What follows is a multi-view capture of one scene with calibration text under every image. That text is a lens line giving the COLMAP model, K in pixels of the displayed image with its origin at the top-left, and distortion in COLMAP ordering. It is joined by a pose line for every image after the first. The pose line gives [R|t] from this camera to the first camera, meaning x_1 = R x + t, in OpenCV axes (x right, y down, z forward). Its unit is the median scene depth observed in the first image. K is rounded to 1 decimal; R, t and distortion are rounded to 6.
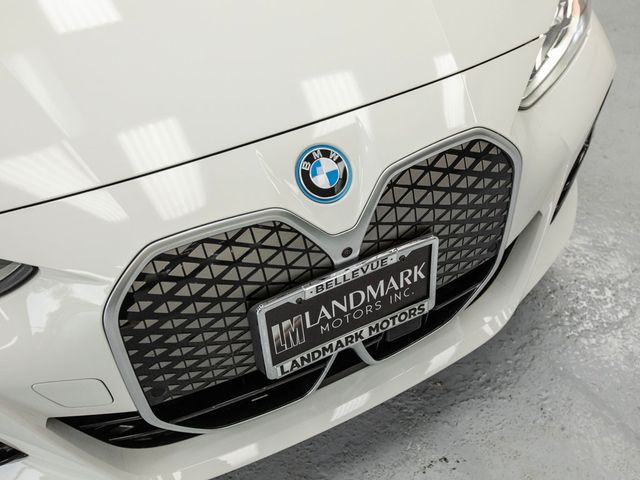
lens RADIAL K [[679.3, 0, 323.9], [0, 679.3, 234.0], [0, 0, 1]] dist [0.037104, 0.000000]
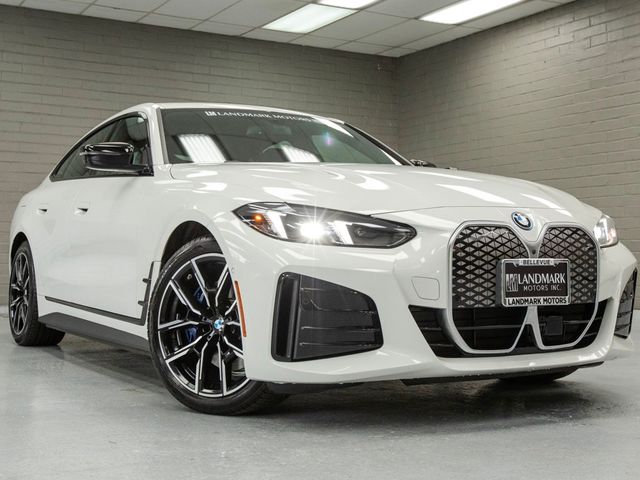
lens RADIAL K [[938.4, 0, 308.9], [0, 938.4, 194.6], [0, 0, 1]] dist [-0.011842, 0.000000]
pose [[0.997753, 0.062828, 0.023275, -0.815199], [-0.029935, 0.728801, -0.684070, 2.085470], [-0.059942, 0.681837, 0.729044, -1.428127]]
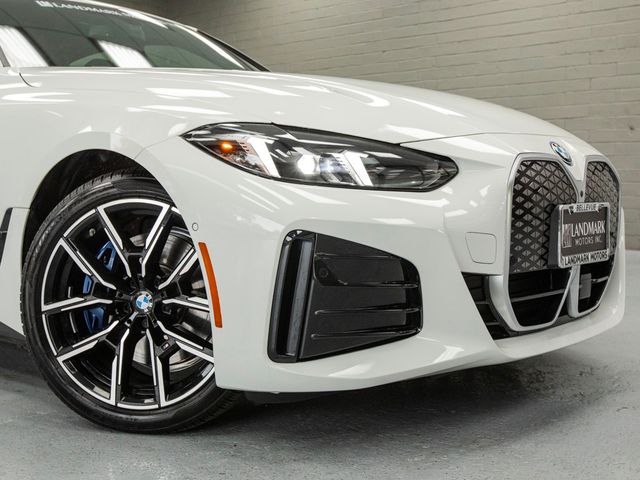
lens RADIAL K [[853.0, 0, 306.4], [0, 853.0, 213.8], [0, 0, 1]] dist [-0.004106, 0.000000]
pose [[0.933521, 0.044429, 0.355758, -1.420663], [0.182610, 0.795009, -0.578459, 1.218652], [-0.308531, 0.604969, 0.734044, -0.395696]]
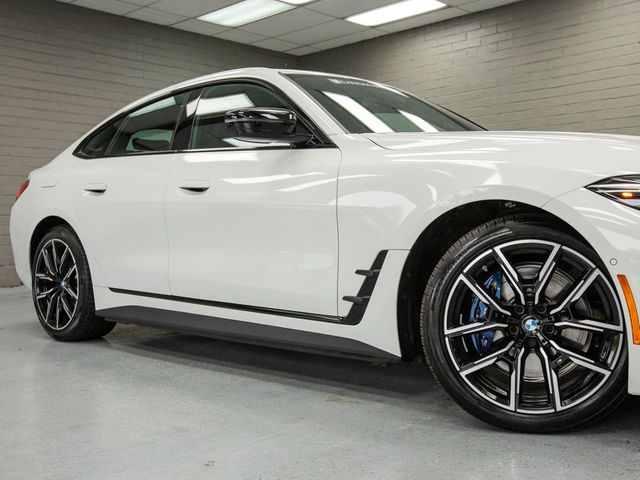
lens RADIAL K [[696.4, 0, 359.0], [0, 696.4, 250.1], [0, 0, 1]] dist [-0.004599, 0.000000]
pose [[0.931531, 0.020576, 0.363078, -2.284686], [0.206363, 0.792173, -0.574349, 1.011112], [-0.299438, 0.609950, 0.733688, -0.102207]]
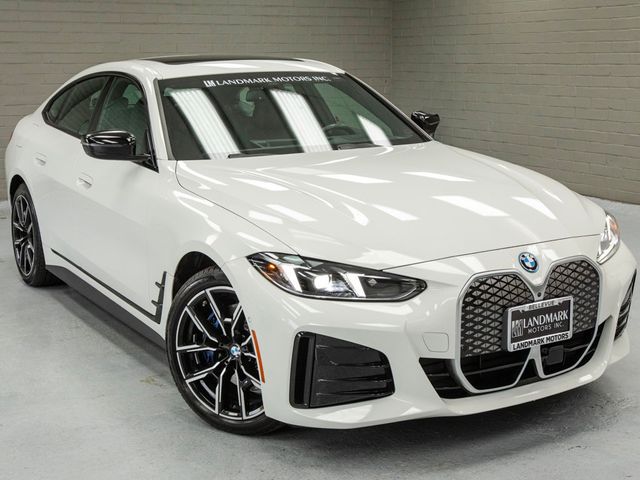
lens RADIAL K [[961.8, 0, 311.1], [0, 961.8, 232.3], [0, 0, 1]] dist [-0.024472, 0.000000]
pose [[0.998132, 0.032584, 0.051675, -0.949924], [-0.003667, 0.876309, -0.481735, 1.465380], [-0.060981, 0.480646, 0.874792, -2.033878]]
